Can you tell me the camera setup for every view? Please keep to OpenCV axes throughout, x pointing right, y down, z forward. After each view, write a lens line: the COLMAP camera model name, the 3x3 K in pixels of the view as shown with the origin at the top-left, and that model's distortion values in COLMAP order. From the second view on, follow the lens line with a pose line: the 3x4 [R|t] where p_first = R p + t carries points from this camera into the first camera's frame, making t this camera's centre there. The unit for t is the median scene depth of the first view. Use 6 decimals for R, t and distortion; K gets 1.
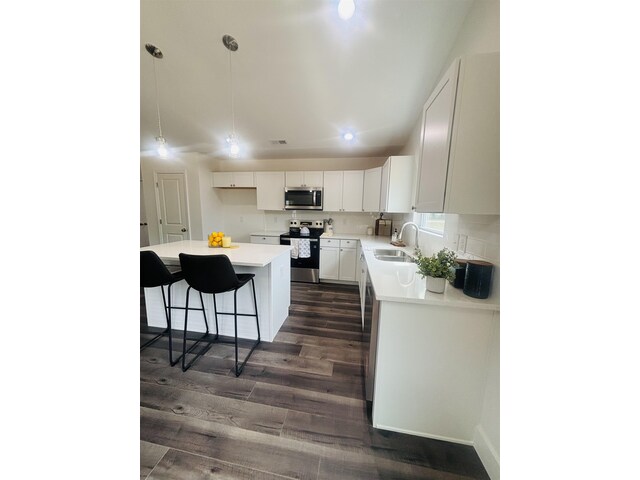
lens RADIAL K [[192.7, 0, 321.5], [0, 192.7, 238.9], [0, 0, 1]] dist [-0.001832, -0.000263]
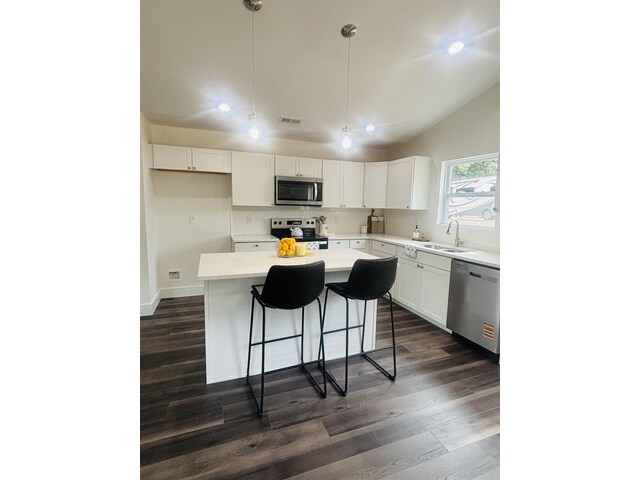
lens RADIAL K [[278.5, 0, 318.8], [0, 278.5, 239.0], [0, 0, 1]] dist [-0.015993, -0.000264]
pose [[0.866566, -0.059980, 0.495444, -0.599485], [0.067247, 0.997731, 0.003170, -0.013060], [-0.494510, 0.030570, 0.868634, -0.022374]]
